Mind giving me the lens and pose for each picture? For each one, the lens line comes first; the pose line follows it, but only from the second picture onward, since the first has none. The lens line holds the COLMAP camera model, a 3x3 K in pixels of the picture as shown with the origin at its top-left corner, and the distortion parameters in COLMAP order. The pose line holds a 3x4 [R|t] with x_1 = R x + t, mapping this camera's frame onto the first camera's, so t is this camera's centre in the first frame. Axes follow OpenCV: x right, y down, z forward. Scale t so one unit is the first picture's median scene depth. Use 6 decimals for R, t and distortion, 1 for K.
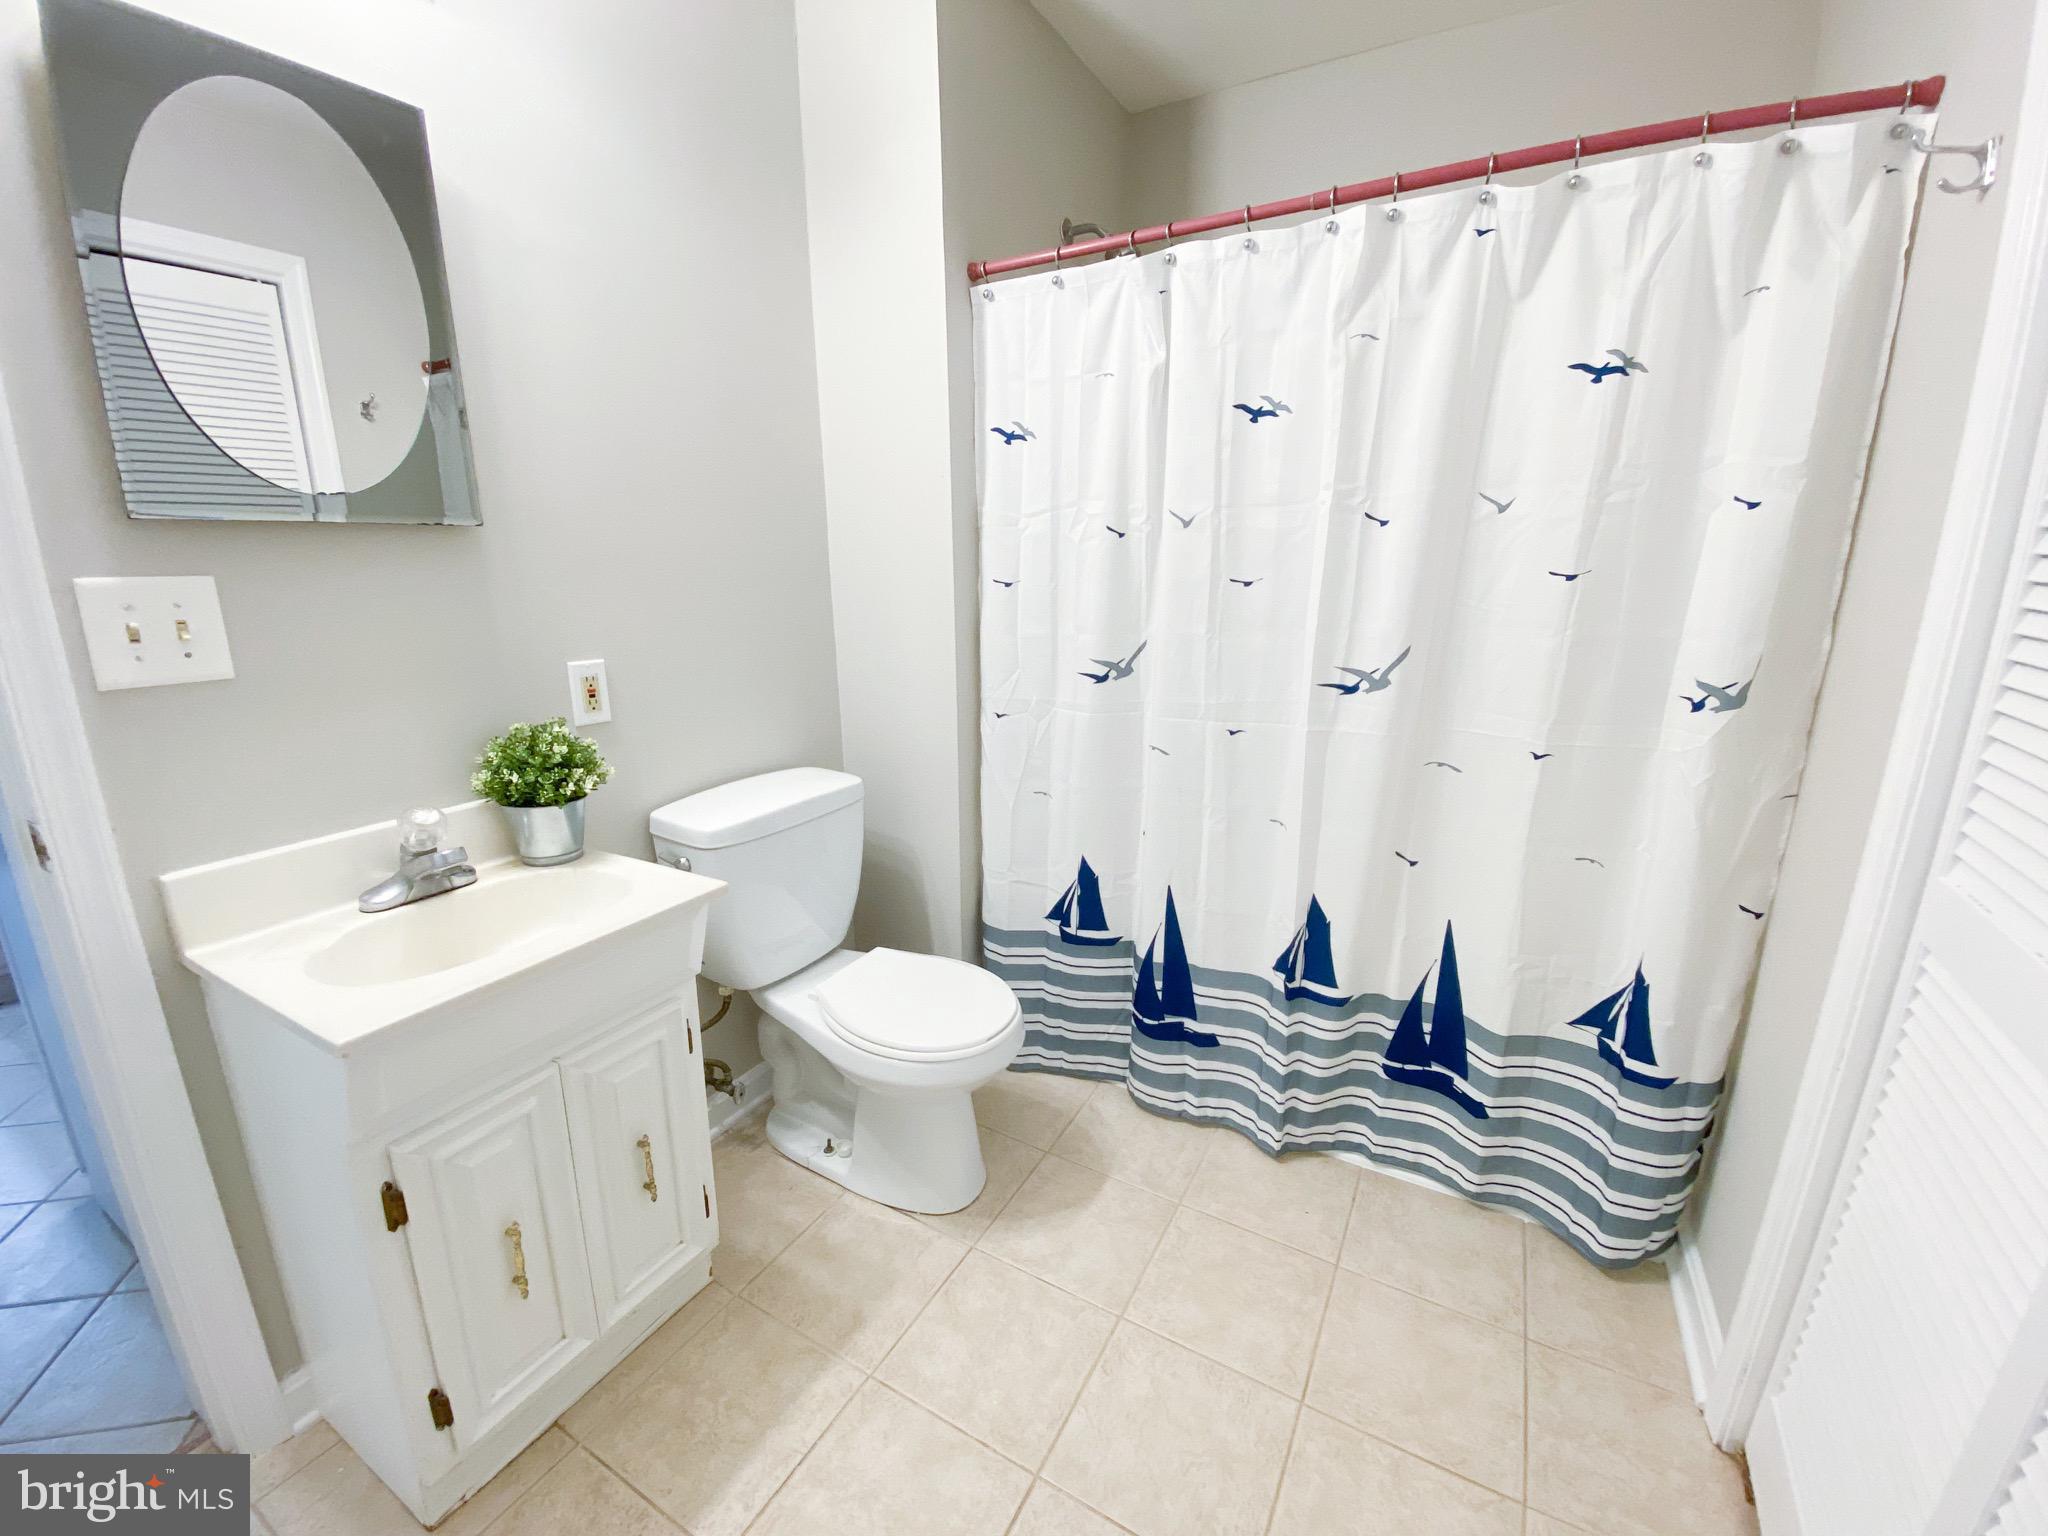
lens RADIAL K [[821.0, 0, 1023.1], [0, 821.0, 772.3], [0, 0, 1]] dist [0.009756, -0.012039]
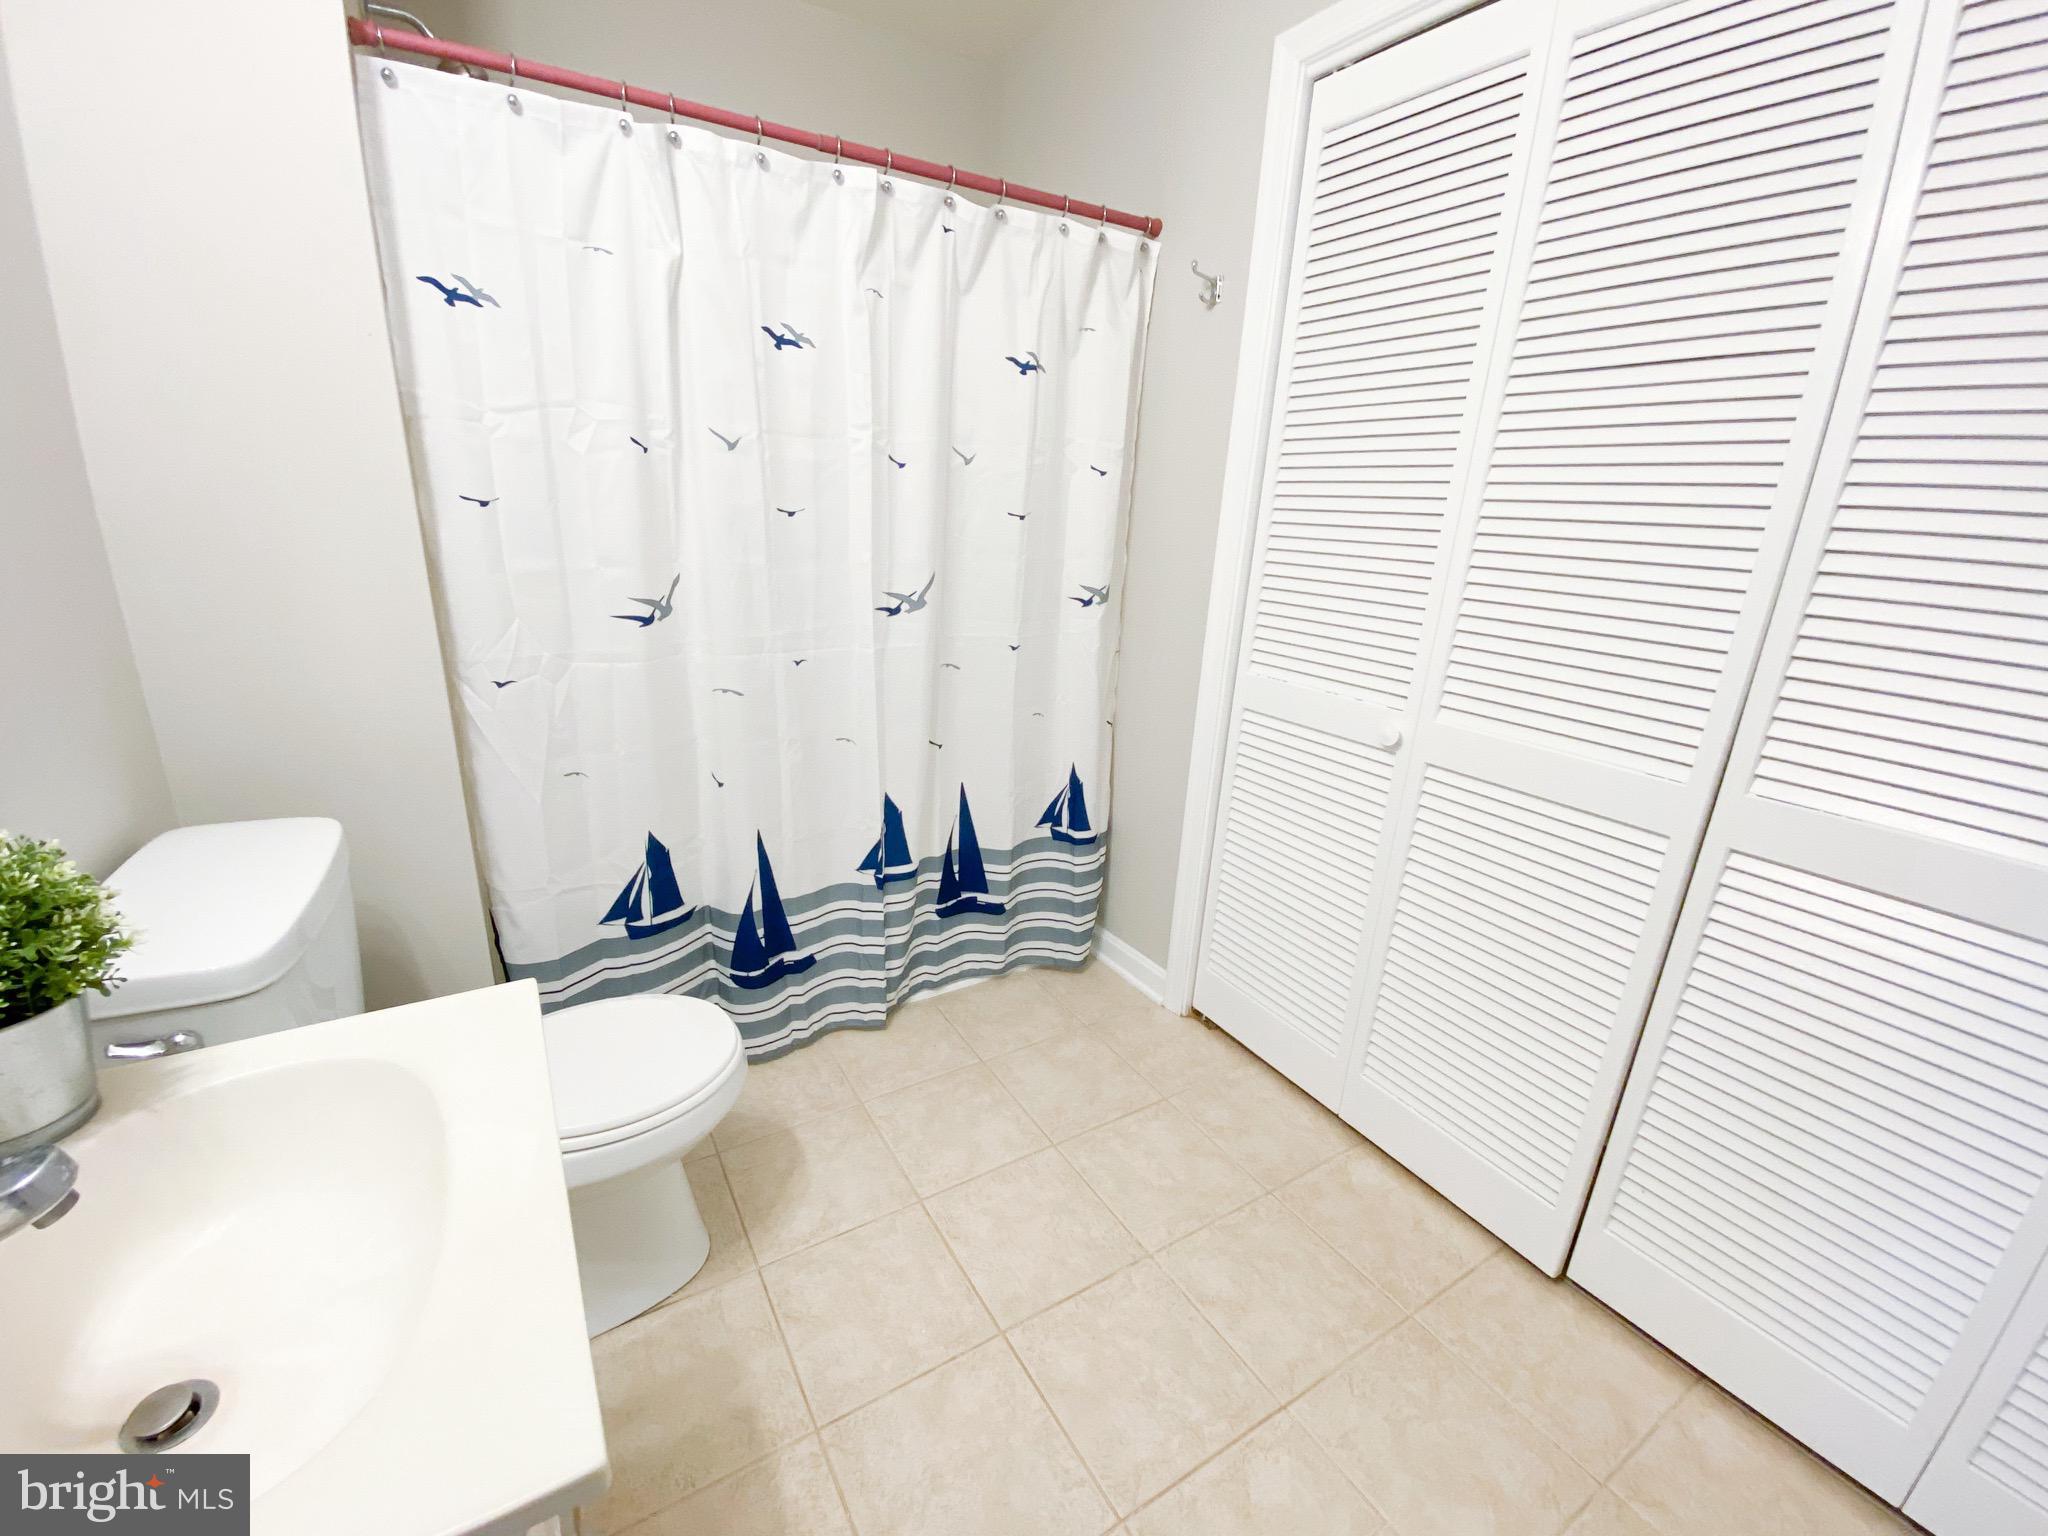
lens RADIAL K [[821.0, 0, 996.0], [0, 821.0, 770.3], [0, 0, 1]] dist [0.009756, -0.012039]
pose [[0.495946, -0.240366, 0.834423, -0.577580], [0.173164, 0.969001, 0.176212, -0.062097], [-0.850913, 0.057100, 0.522195, 0.299530]]
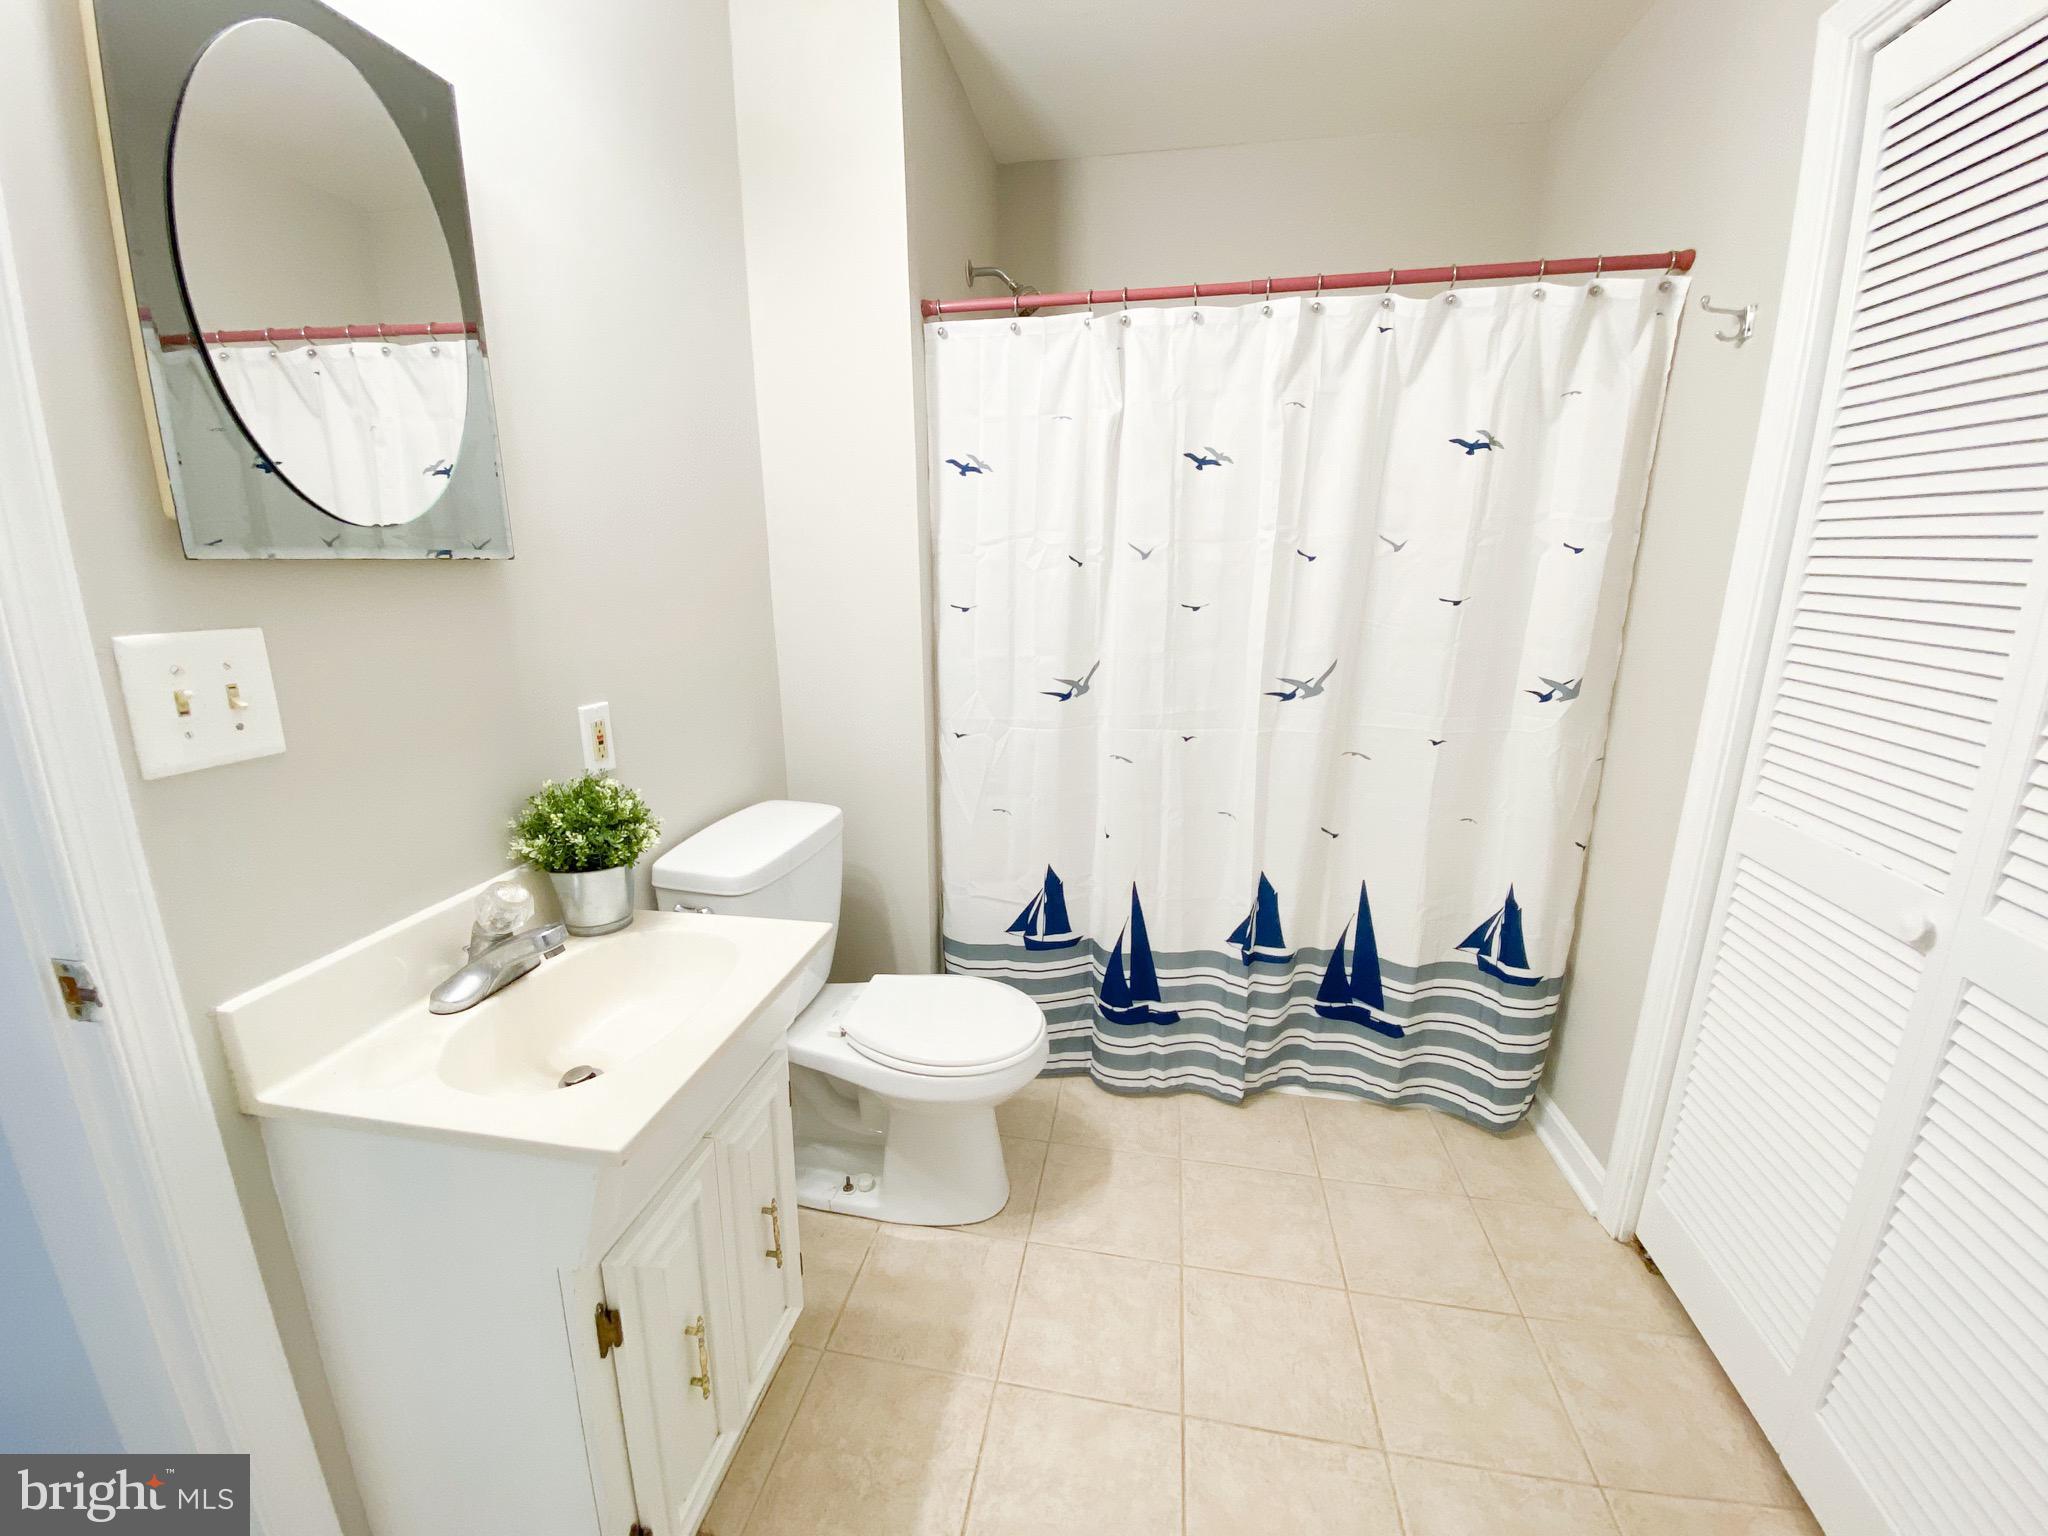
lens RADIAL K [[821.0, 0, 1011.6], [0, 821.0, 777.0], [0, 0, 1]] dist [0.009756, -0.012039]
pose [[0.945334, -0.078112, 0.316610, -0.384897], [0.079724, 0.996786, 0.007881, -0.027360], [-0.316208, 0.017792, 0.948523, -0.000860]]
